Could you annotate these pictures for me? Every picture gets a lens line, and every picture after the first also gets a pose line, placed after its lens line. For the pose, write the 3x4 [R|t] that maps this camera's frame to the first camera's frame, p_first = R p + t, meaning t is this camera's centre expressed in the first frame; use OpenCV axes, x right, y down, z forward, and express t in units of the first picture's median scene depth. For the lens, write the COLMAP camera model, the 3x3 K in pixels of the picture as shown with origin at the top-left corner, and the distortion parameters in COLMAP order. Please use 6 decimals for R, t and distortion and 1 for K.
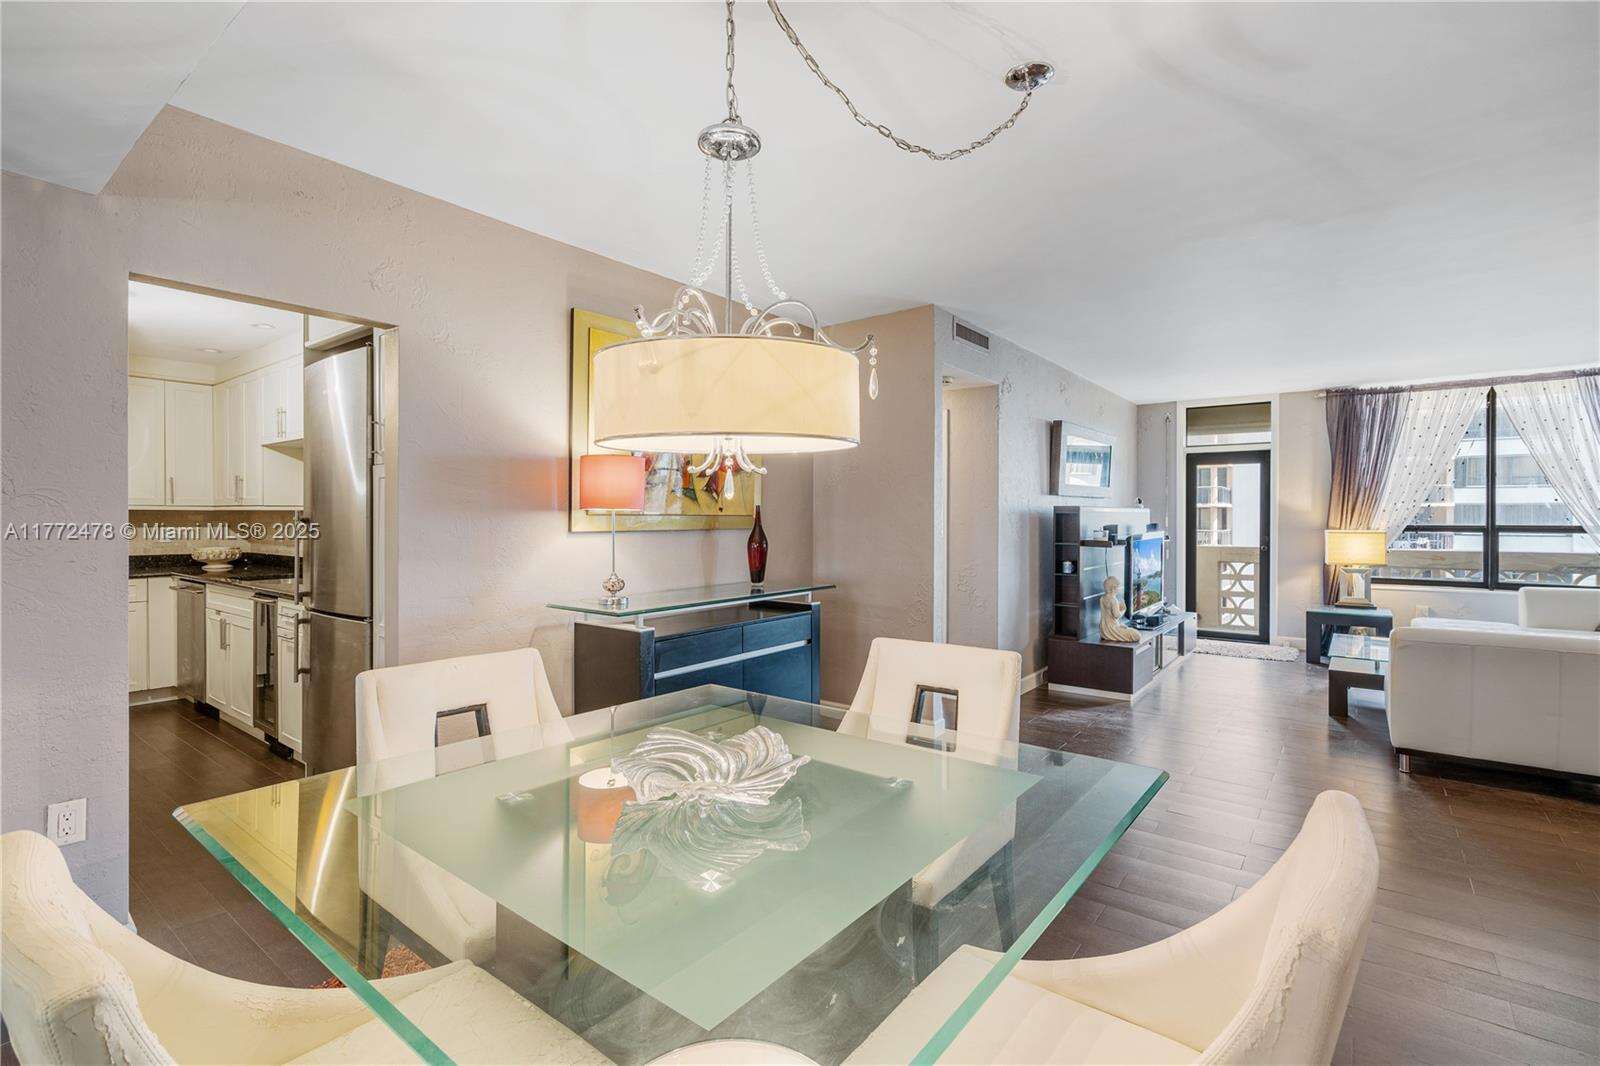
lens RADIAL K [[732.5, 0, 800.7], [0, 732.5, 516.2], [0, 0, 1]] dist [0.000612, 0.000349]
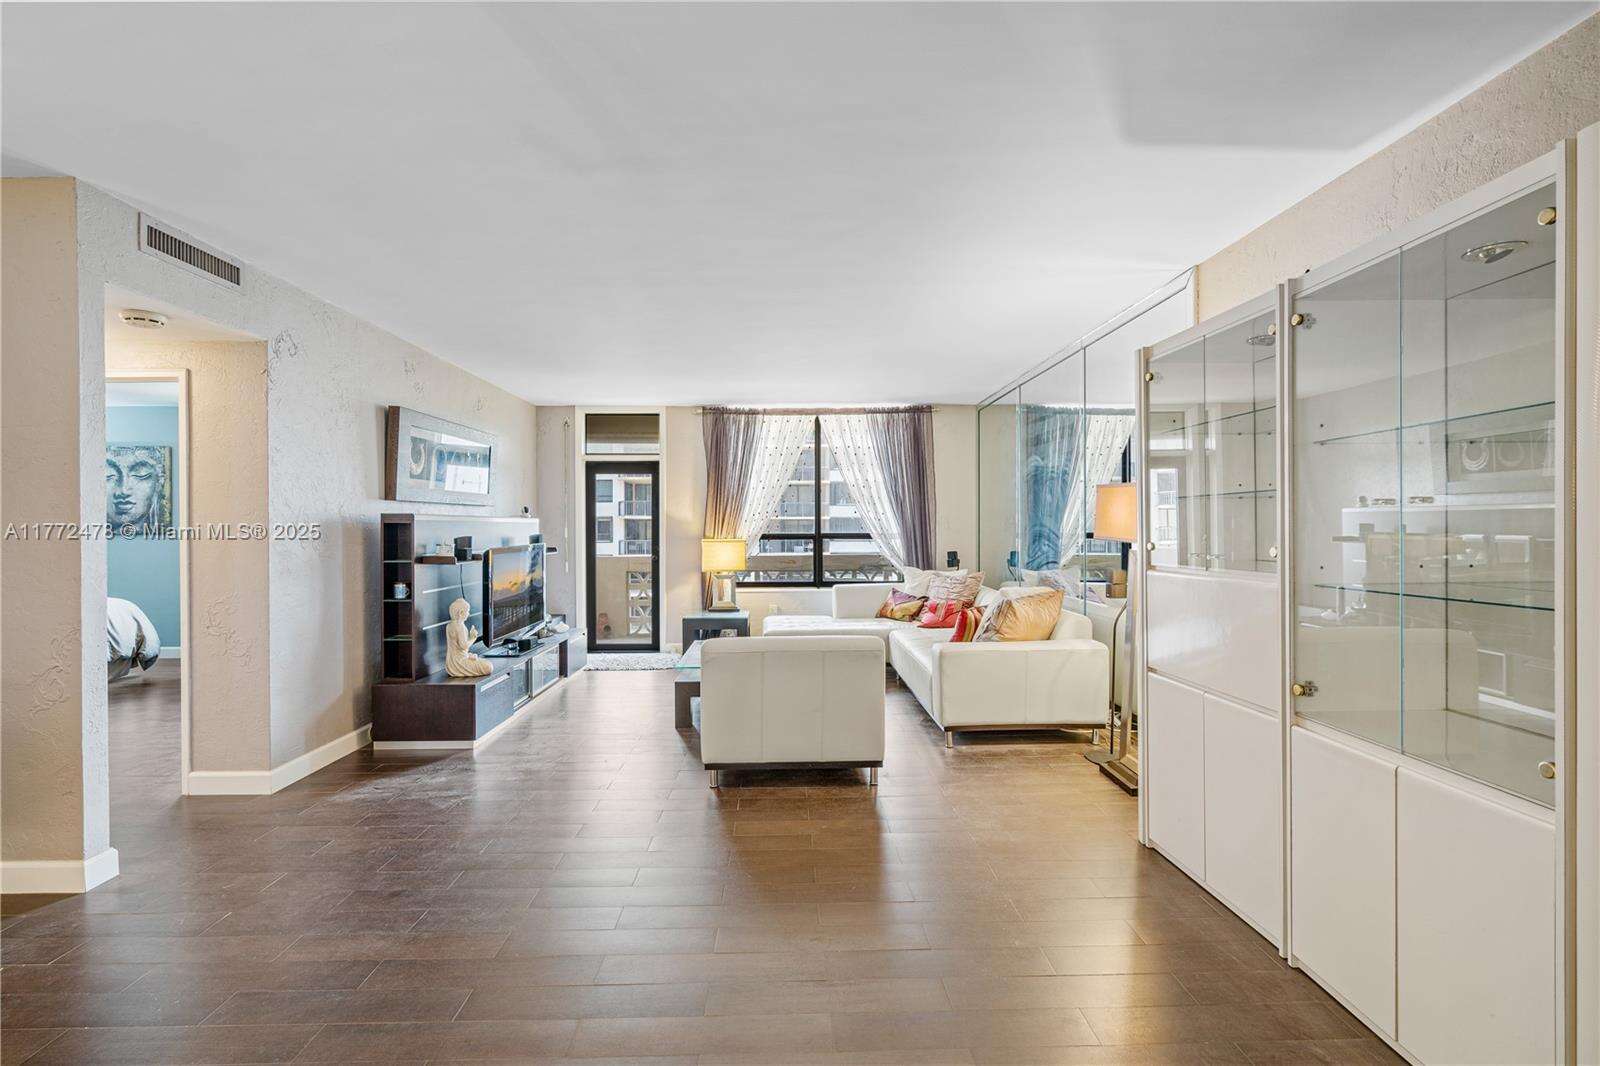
lens RADIAL K [[732.0, 0, 800.0], [0, 732.0, 533.0], [0, 0, 1]] dist [-0.000178, -0.000010]
pose [[0.777470, -0.008442, 0.628863, 0.174746], [0.004332, 0.999958, 0.008068, 0.002084], [-0.628905, -0.003548, 0.777474, 0.098346]]
